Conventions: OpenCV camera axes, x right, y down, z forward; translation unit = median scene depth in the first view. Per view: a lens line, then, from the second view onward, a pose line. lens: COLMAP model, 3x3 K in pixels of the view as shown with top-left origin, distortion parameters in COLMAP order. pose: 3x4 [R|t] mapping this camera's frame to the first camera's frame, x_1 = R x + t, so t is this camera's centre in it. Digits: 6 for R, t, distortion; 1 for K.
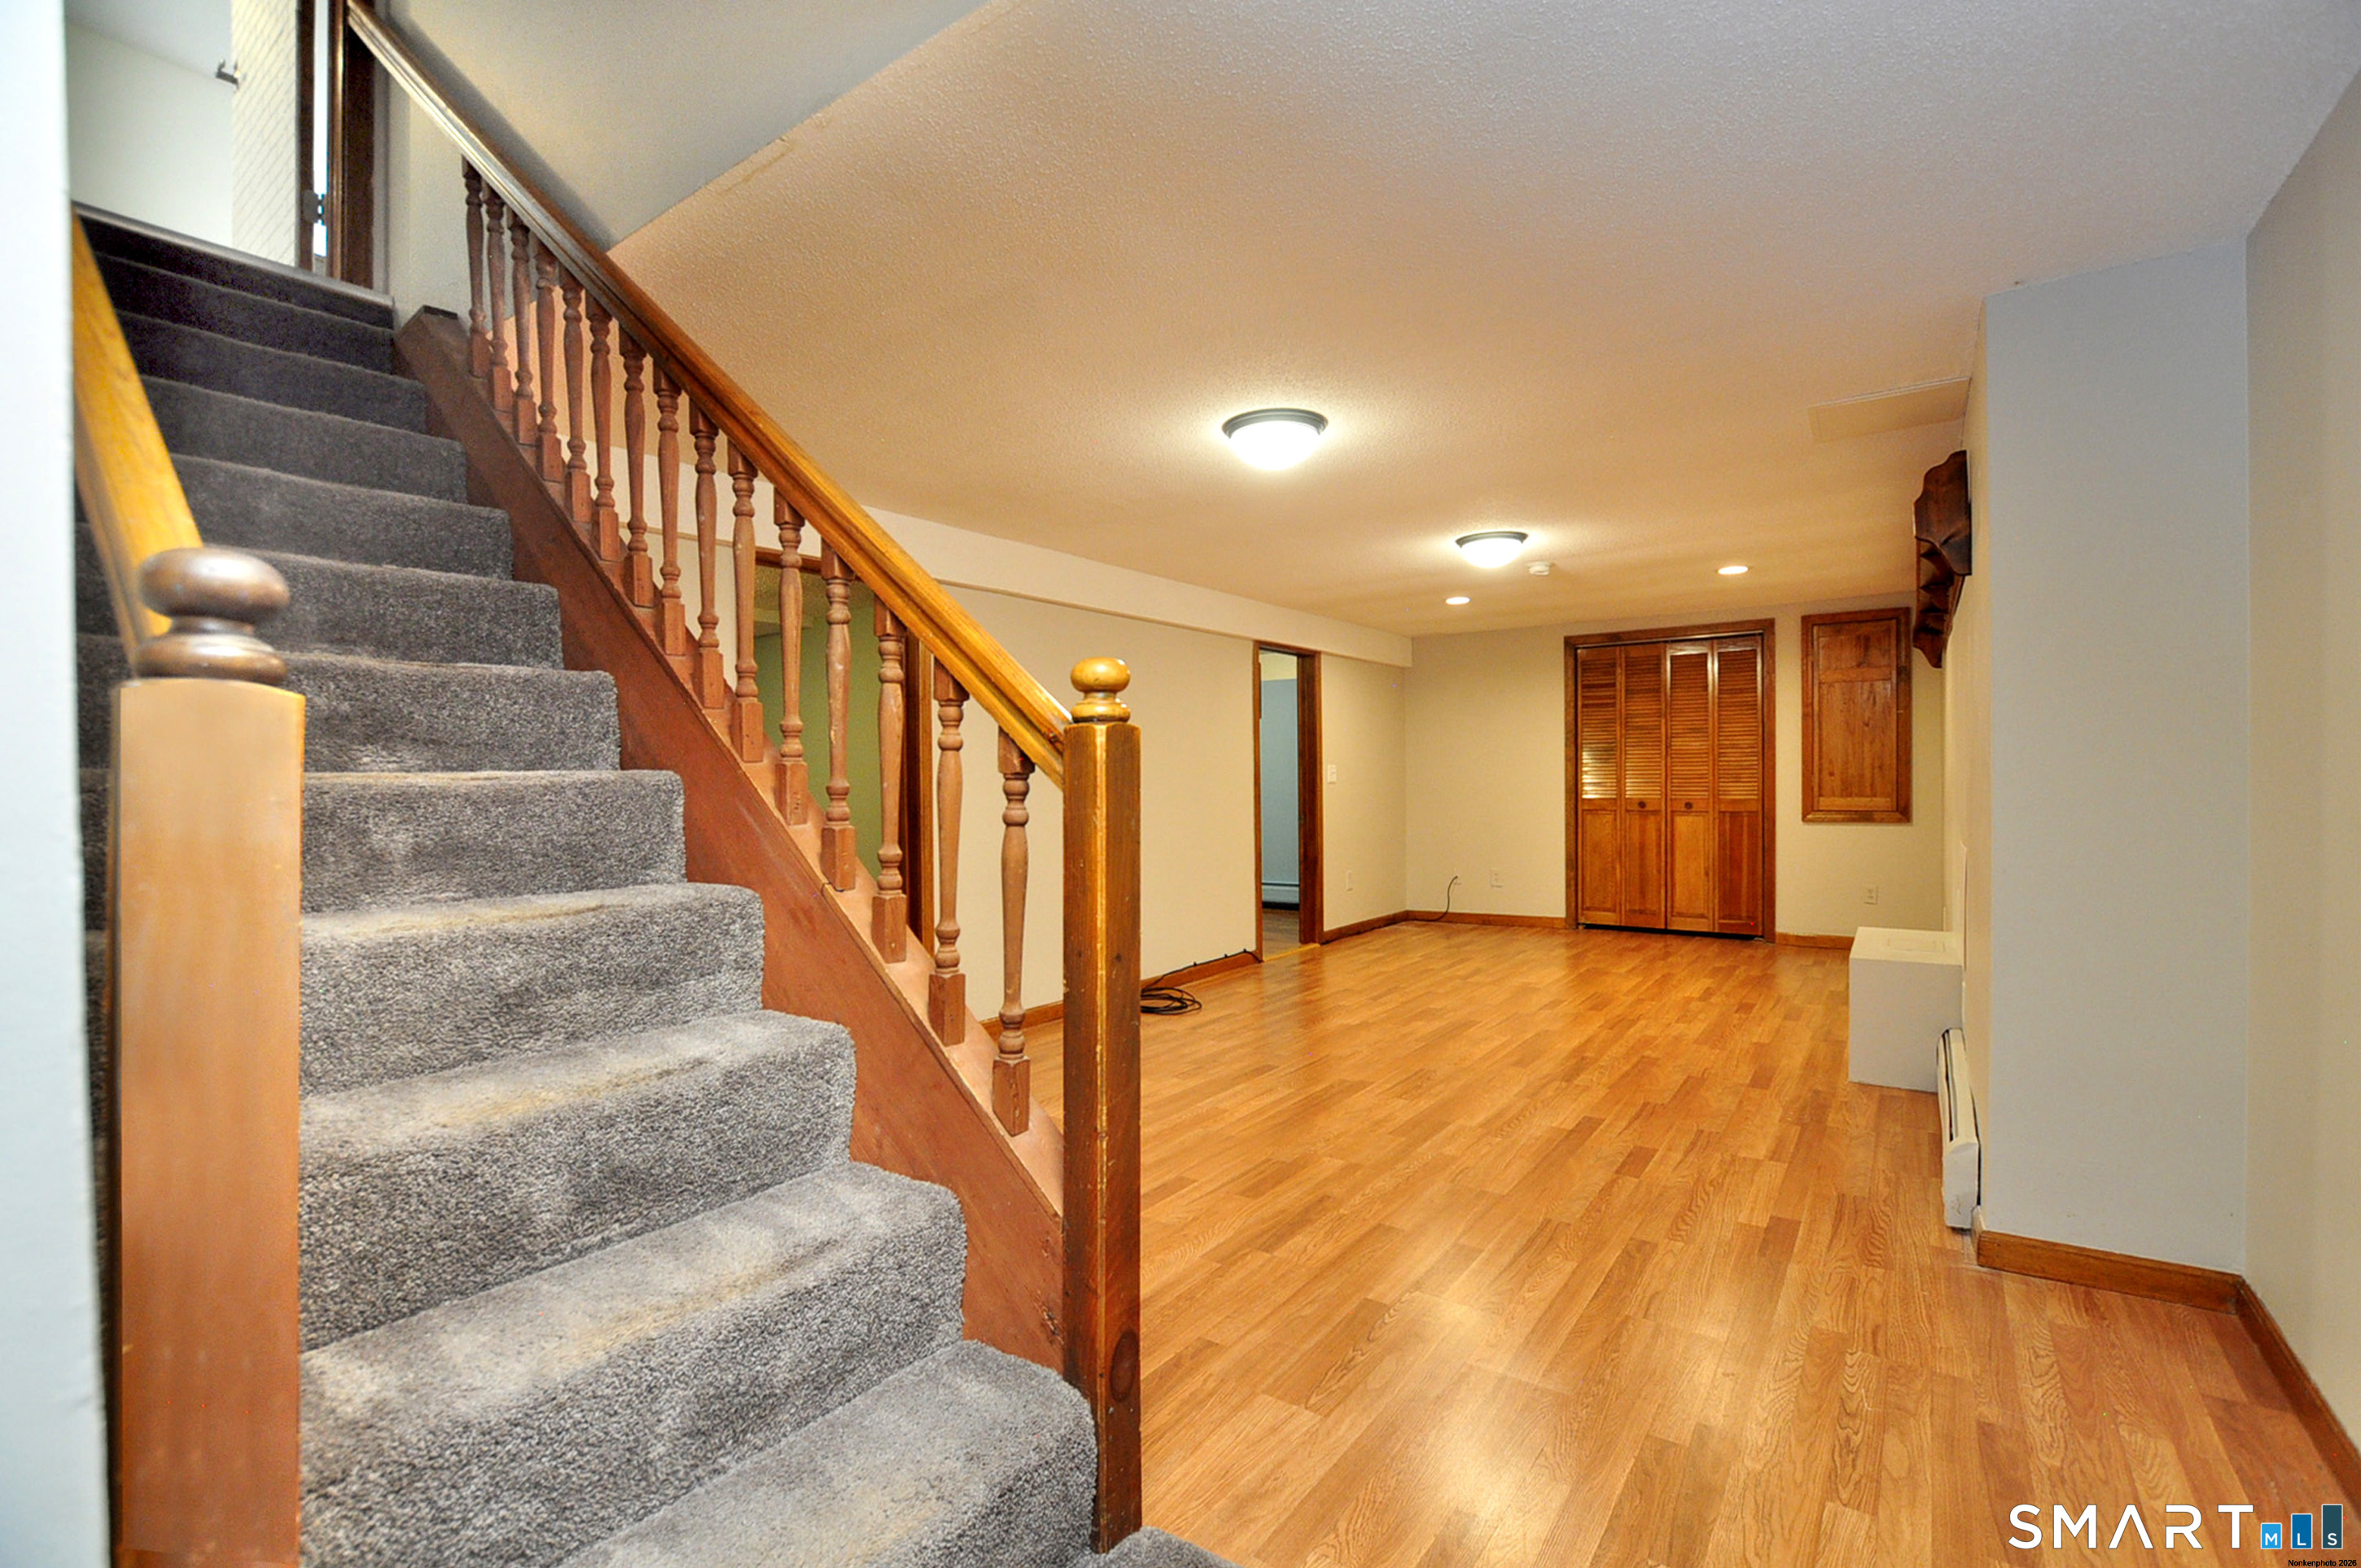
lens RADIAL K [[1108.7, 0, 1138.4], [0, 1108.7, 801.6], [0, 0, 1]] dist [-0.023542, 0.001225]
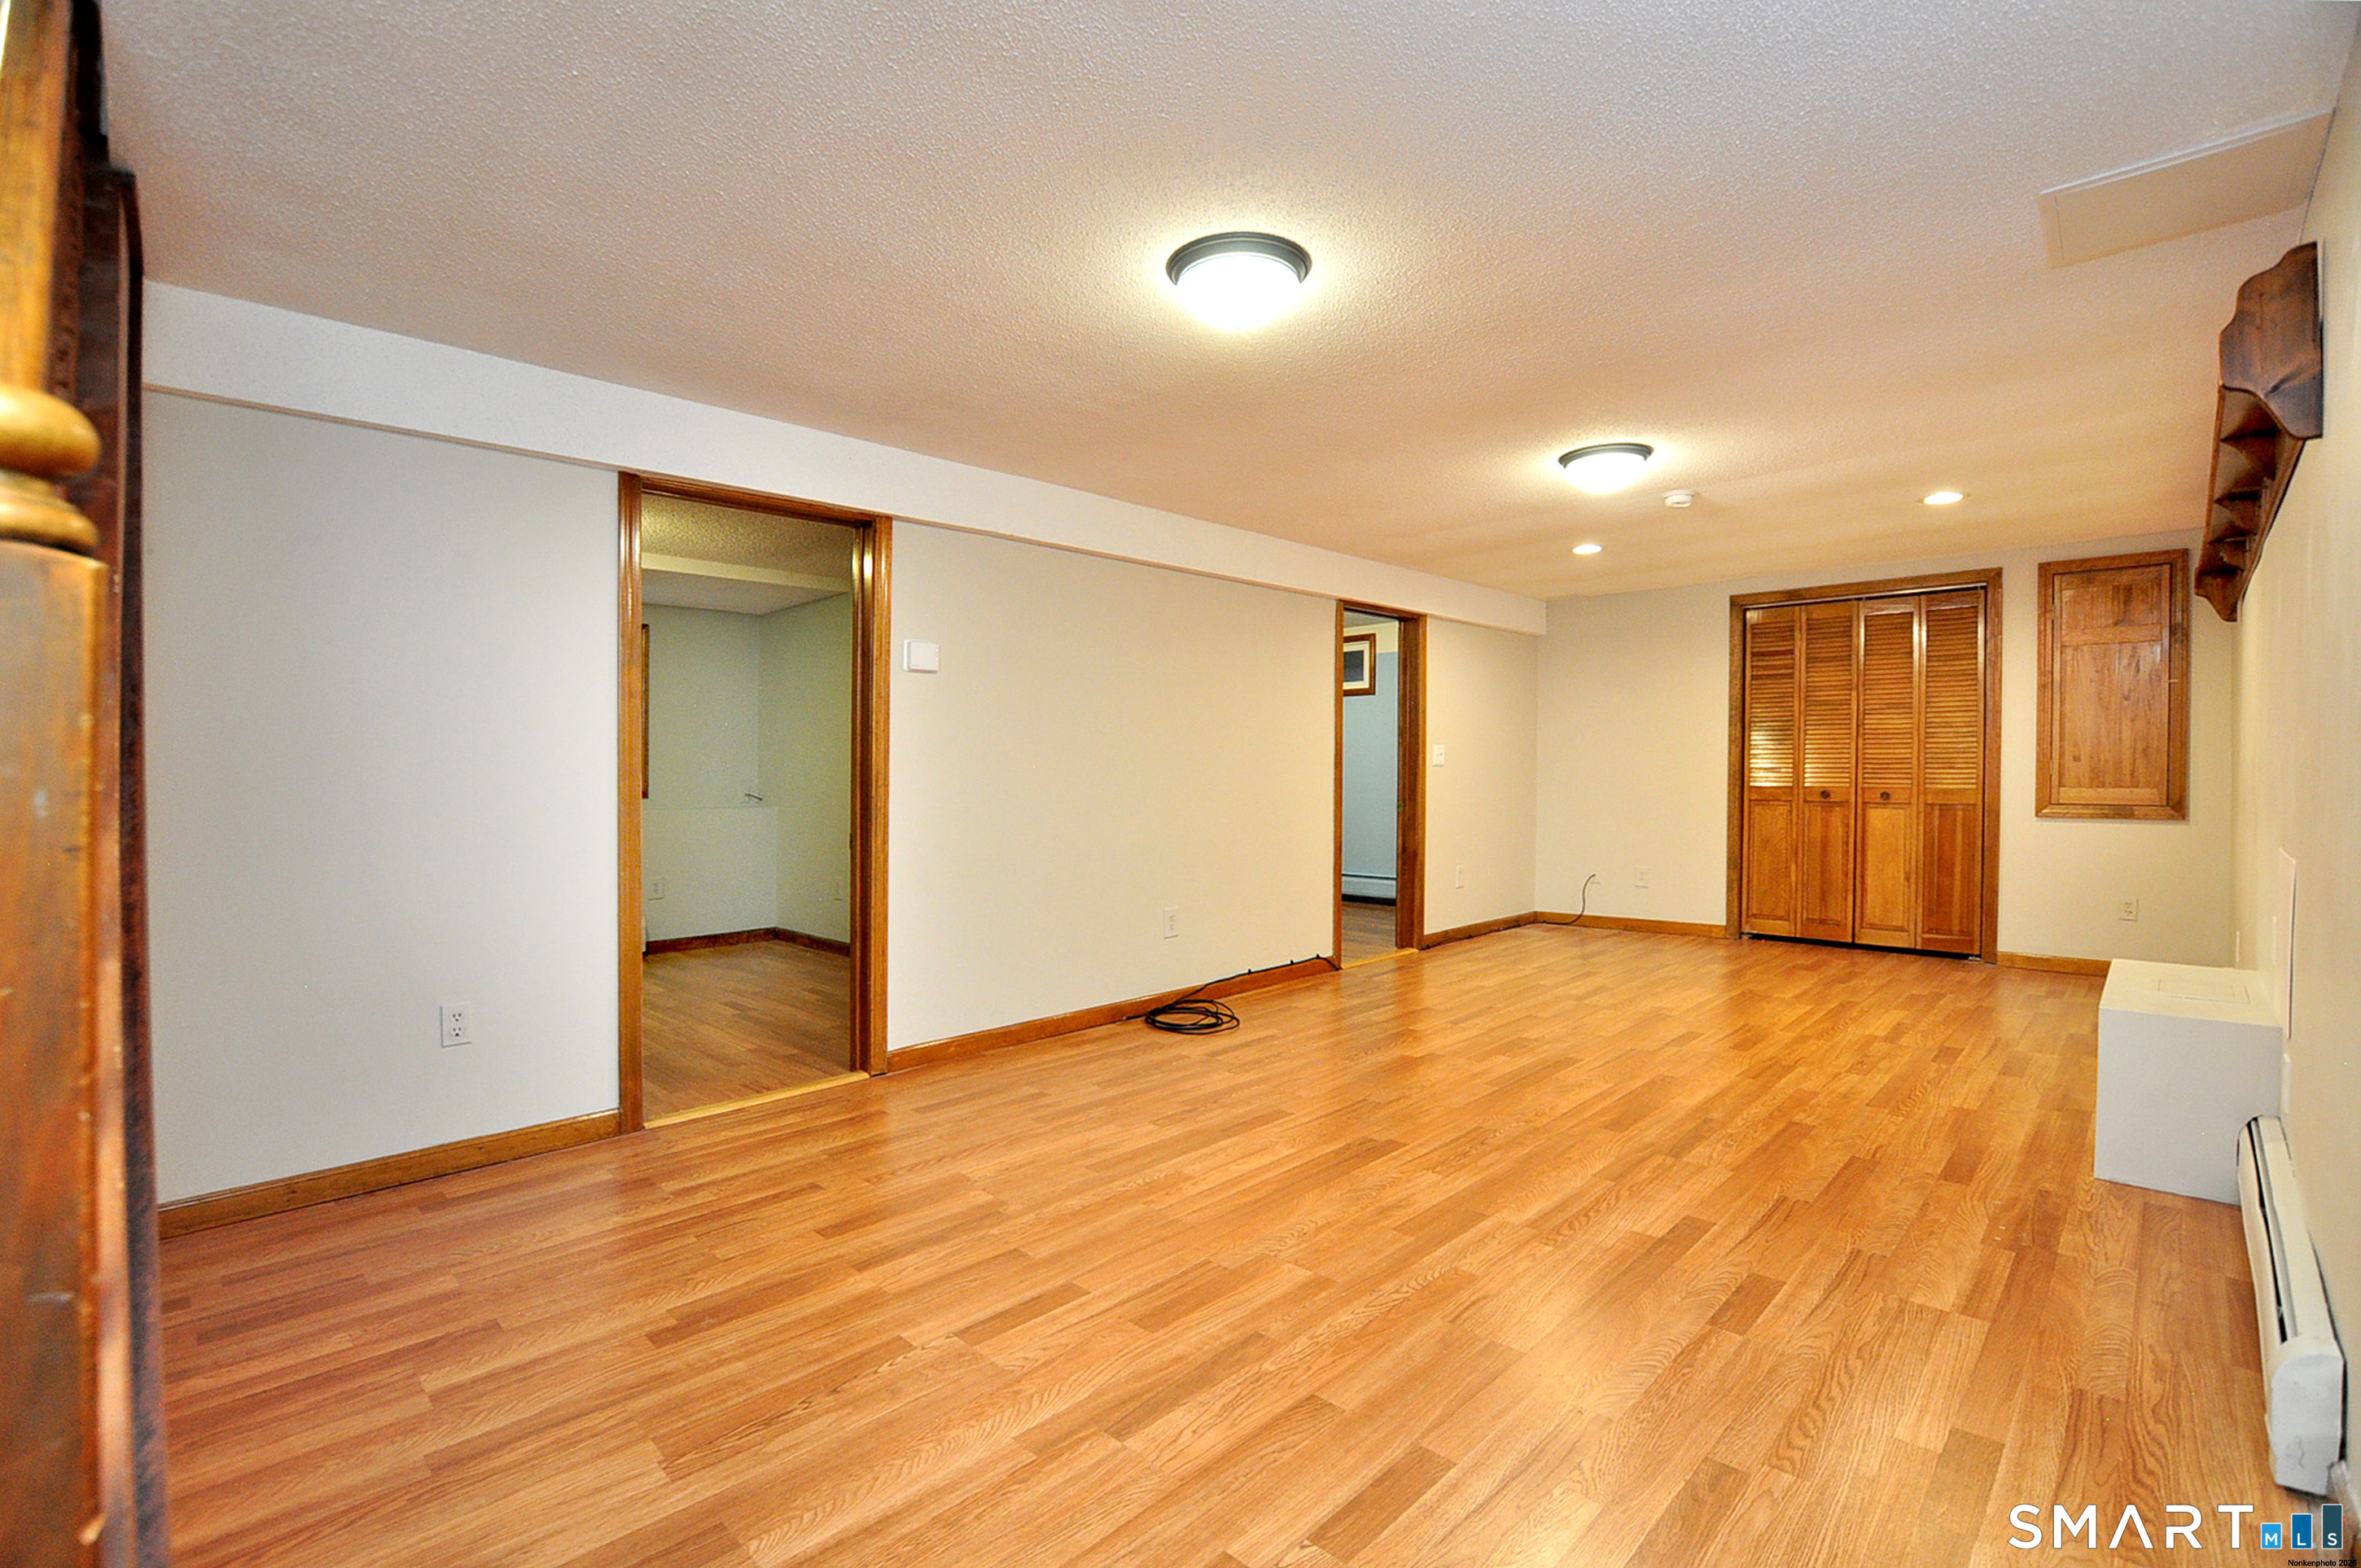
lens RADIAL K [[1030.5, 0, 1176.6], [0, 1030.5, 797.4], [0, 0, 1]] dist [-0.036767, 0.009593]
pose [[0.985909, 0.010716, -0.166936, 0.137133], [-0.009580, 0.999925, 0.007612, 0.005803], [0.167006, -0.005905, 0.985938, 0.214263]]
